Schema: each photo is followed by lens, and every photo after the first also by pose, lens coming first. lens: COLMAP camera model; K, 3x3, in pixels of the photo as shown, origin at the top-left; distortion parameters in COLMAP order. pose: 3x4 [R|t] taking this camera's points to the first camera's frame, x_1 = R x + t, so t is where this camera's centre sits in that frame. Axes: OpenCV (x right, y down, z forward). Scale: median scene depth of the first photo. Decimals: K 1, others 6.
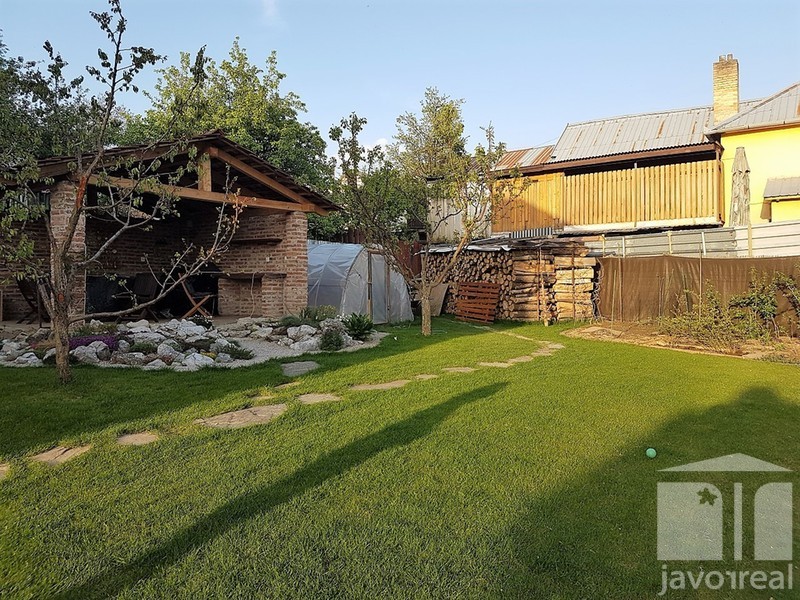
lens RADIAL K [[600.4, 0, 400.0], [0, 600.4, 300.0], [0, 0, 1]] dist [0.107090, -0.208277]
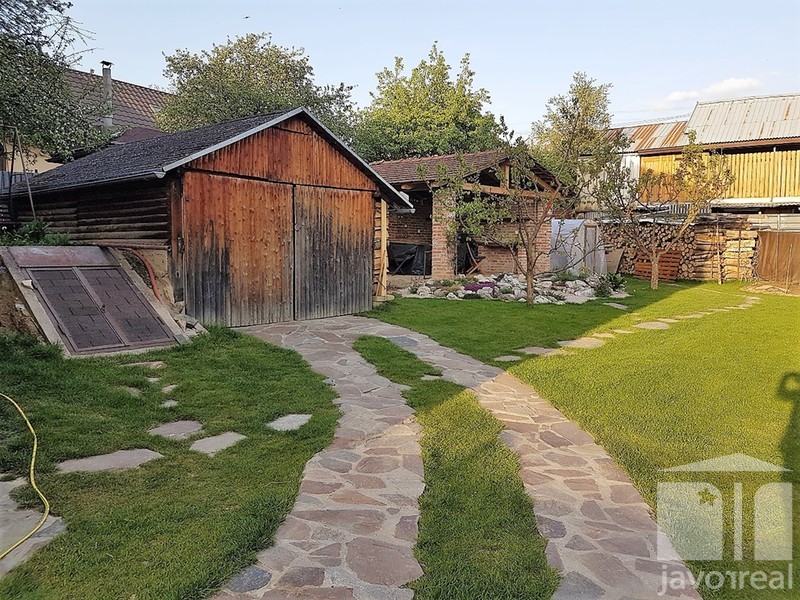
lens RADIAL K [[600.4, 0, 400.0], [0, 600.4, 300.0], [0, 0, 1]] dist [0.107090, -0.208277]
pose [[0.995254, 0.022023, -0.094785, -0.293359], [-0.015267, 0.997329, 0.071424, -0.005530], [0.096105, -0.069638, 0.992932, -0.335612]]
